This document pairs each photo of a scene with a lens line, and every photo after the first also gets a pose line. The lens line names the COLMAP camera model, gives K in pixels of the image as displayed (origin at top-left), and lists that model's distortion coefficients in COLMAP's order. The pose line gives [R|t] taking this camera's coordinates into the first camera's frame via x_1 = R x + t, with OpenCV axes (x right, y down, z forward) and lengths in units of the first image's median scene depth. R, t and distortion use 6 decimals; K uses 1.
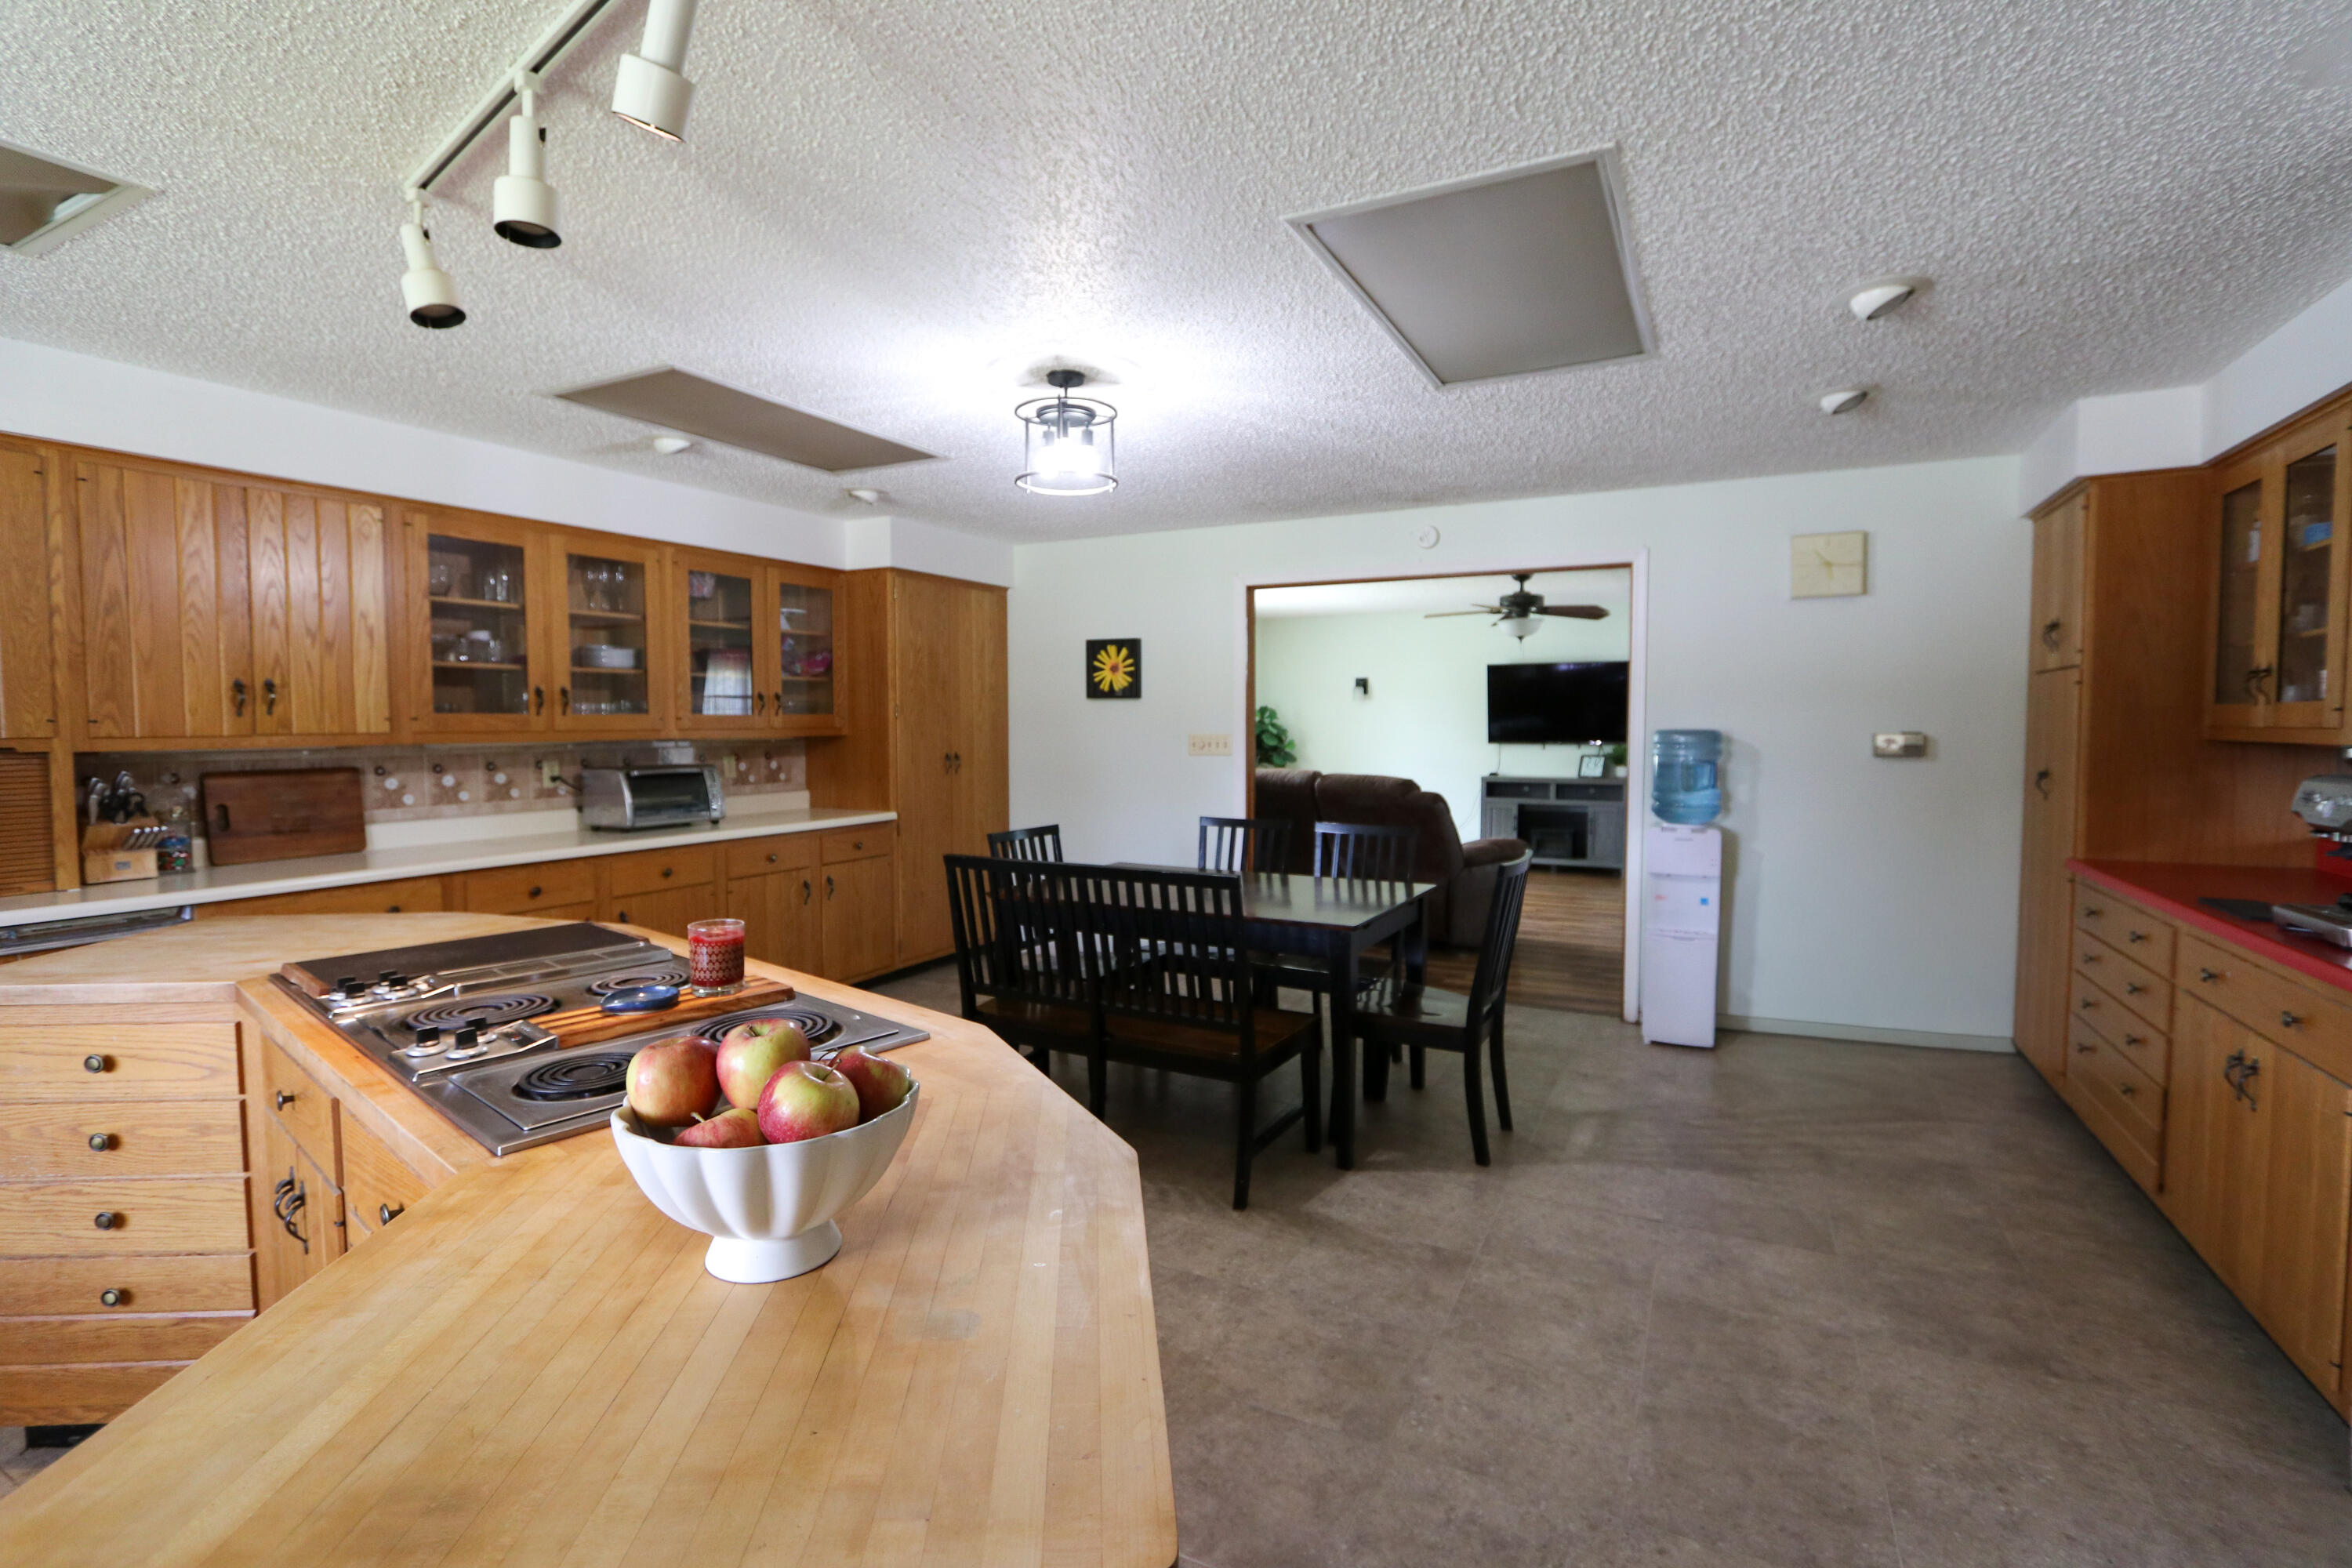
lens RADIAL K [[1082.0, 0, 1168.6], [0, 1082.0, 779.4], [0, 0, 1]] dist [-0.014251, 0.000015]
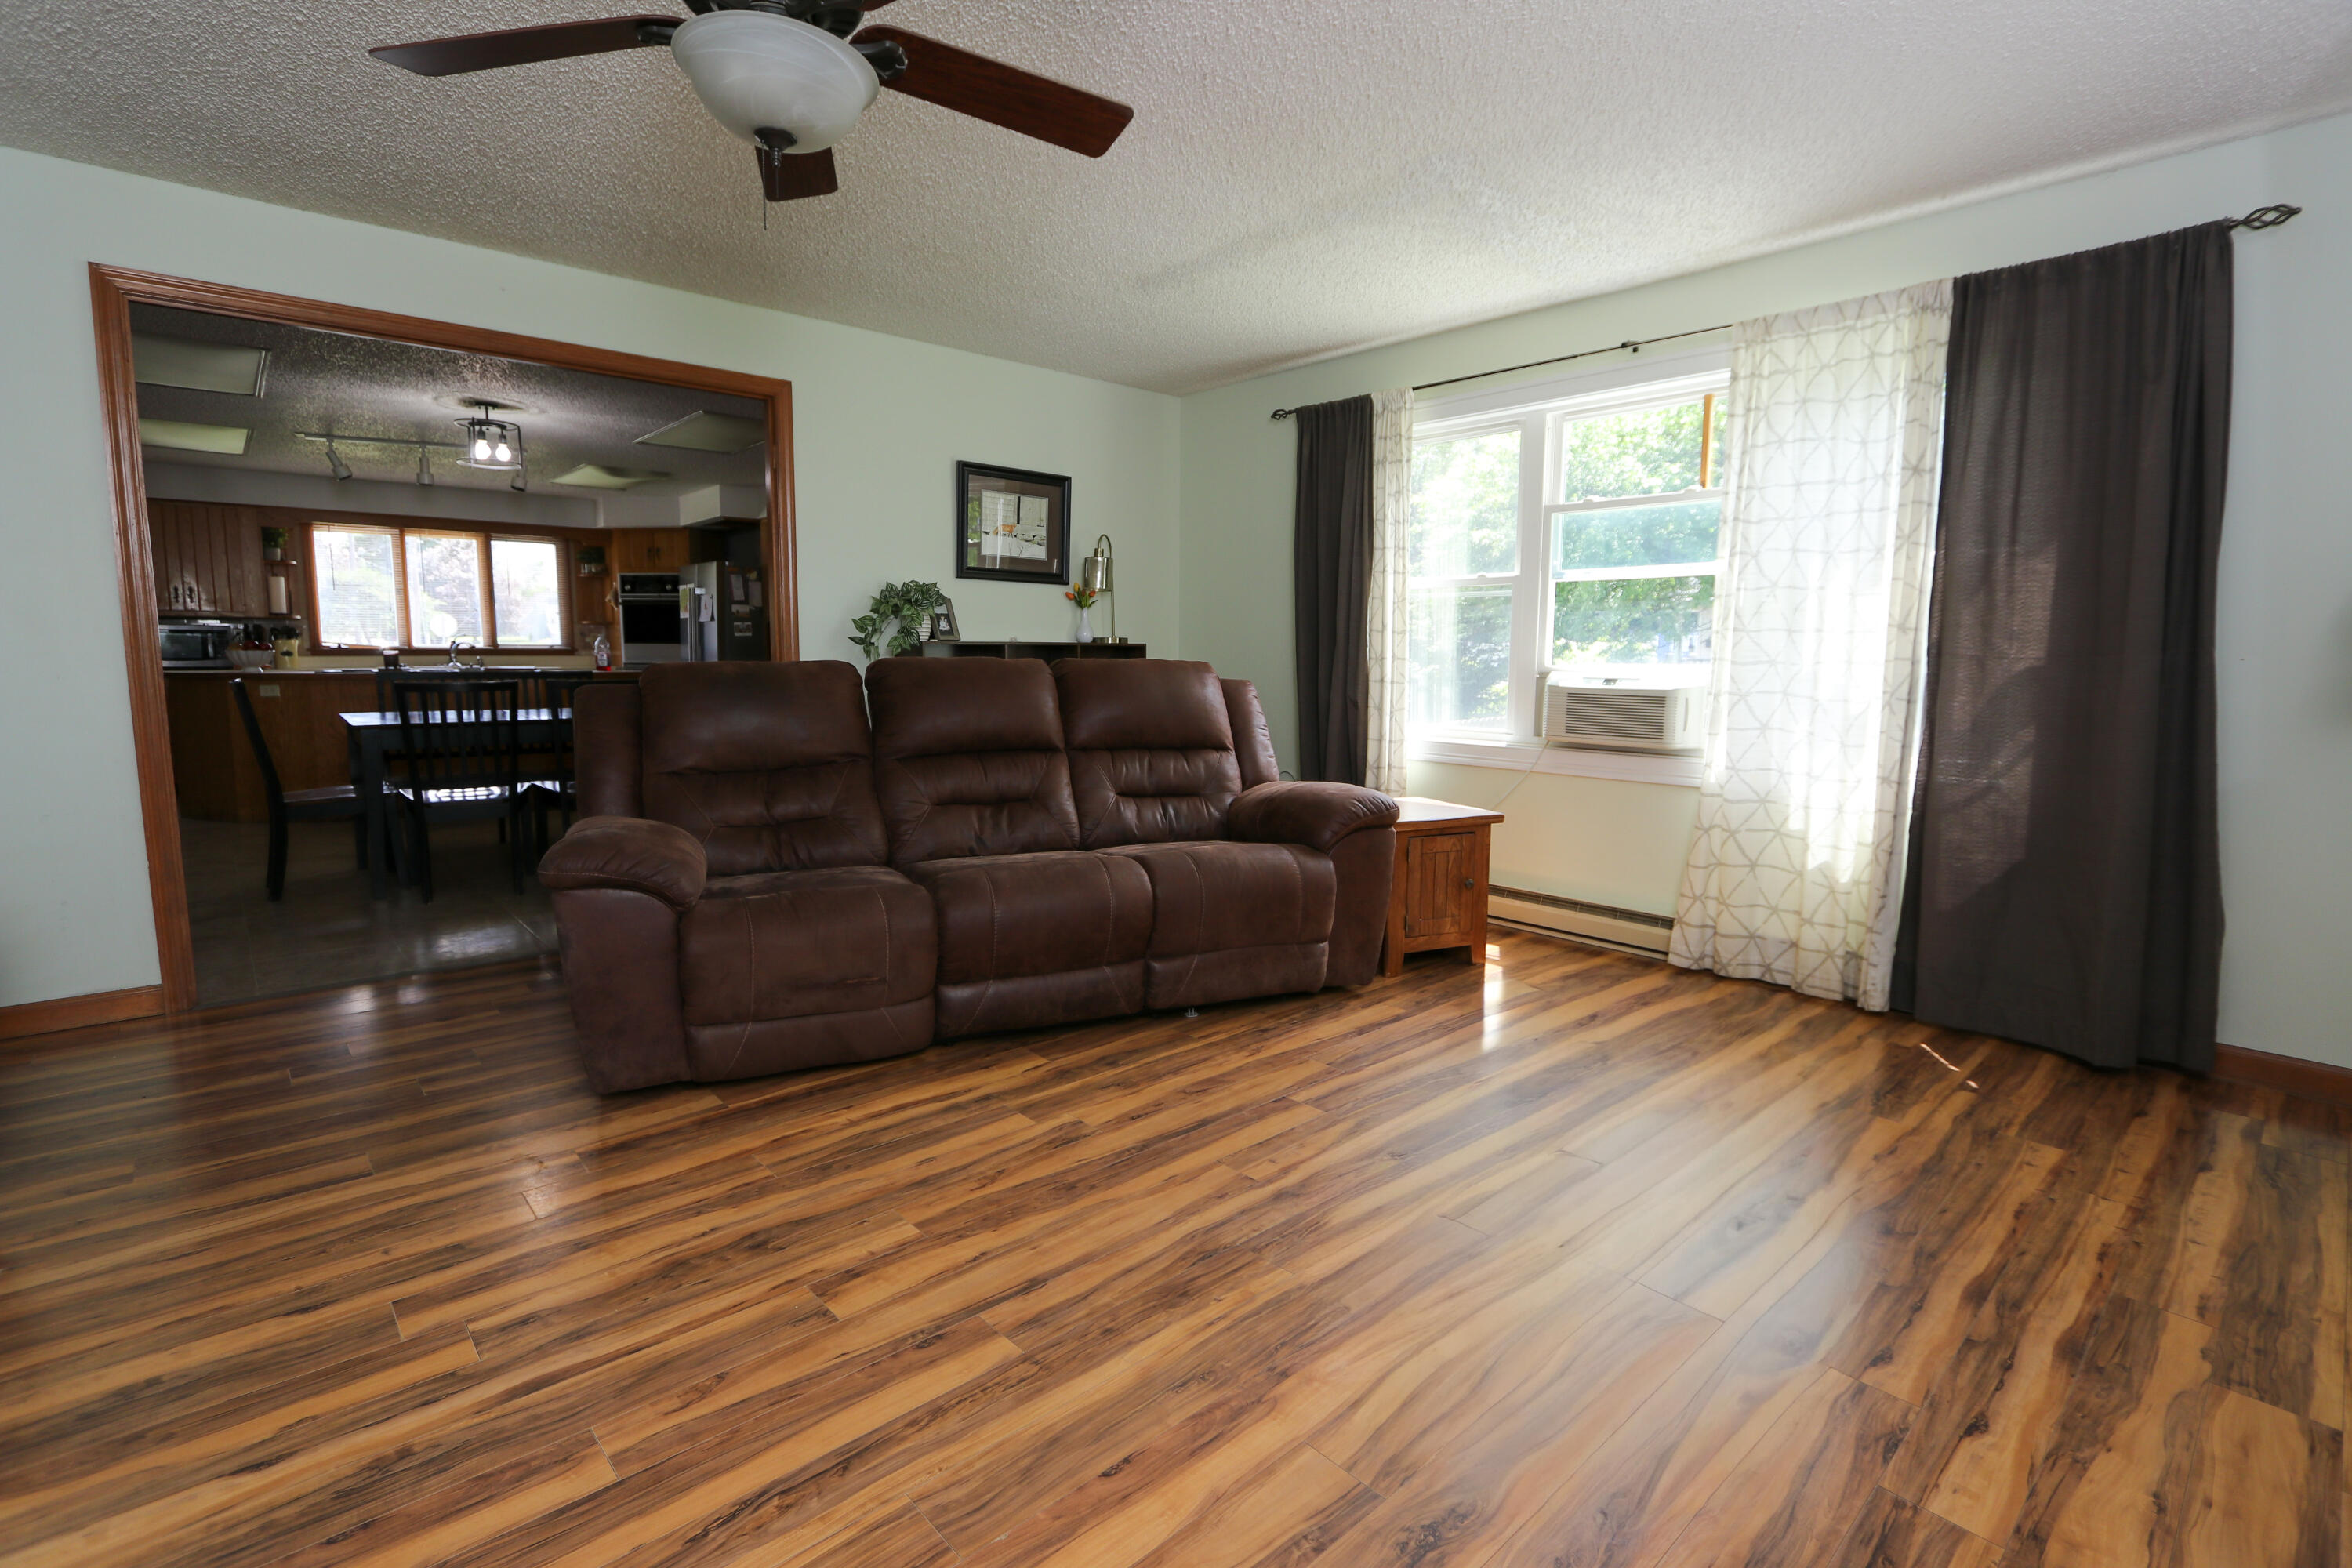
lens RADIAL K [[1082.6, 0, 1165.1], [0, 1082.6, 779.8], [0, 0, 1]] dist [-0.015794, 0.001742]
pose [[-0.349127, 0.110347, -0.930556, 0.986984], [-0.059756, 0.988400, 0.139626, -0.051465], [0.935168, 0.104354, -0.338483, 2.120306]]
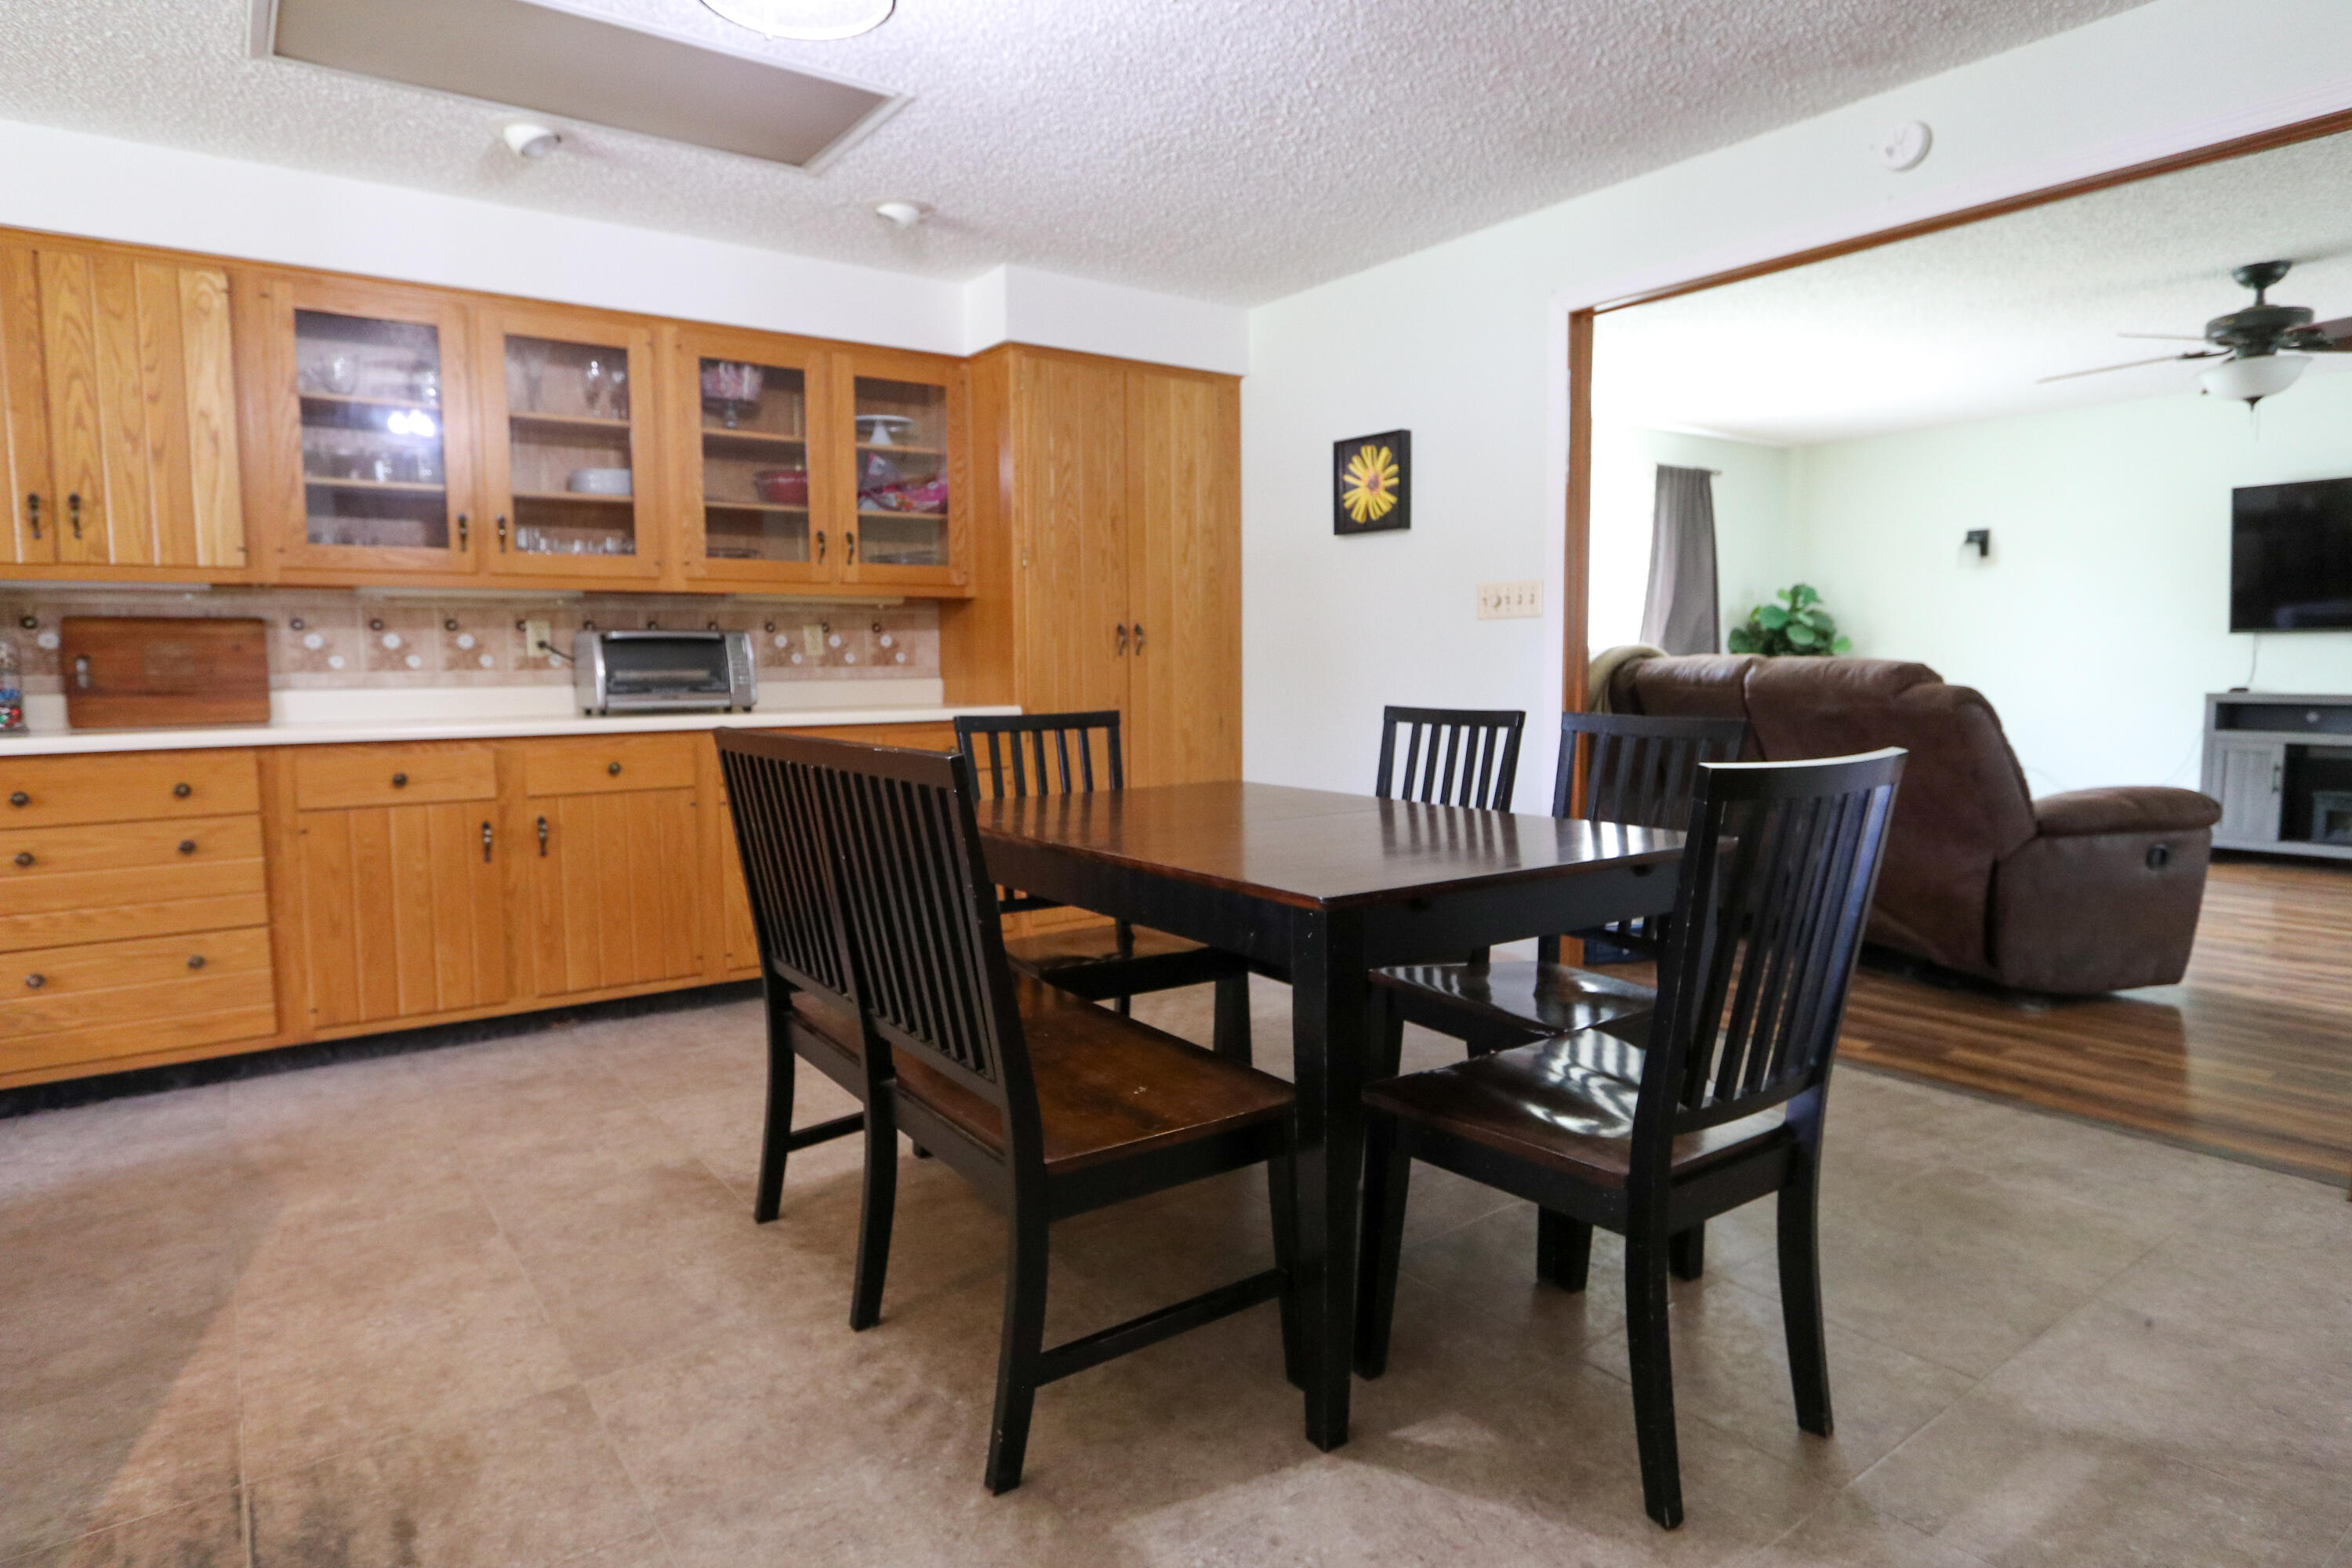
lens RADIAL K [[1315.8, 0, 1164.7], [0, 1315.8, 776.7], [0, 0, 1]] dist [-0.013149, 0.002018]
pose [[0.893661, 0.033135, -0.447518, 0.269991], [-0.016946, 0.999051, 0.040132, 0.053024], [0.448423, -0.028281, 0.893374, 0.398768]]
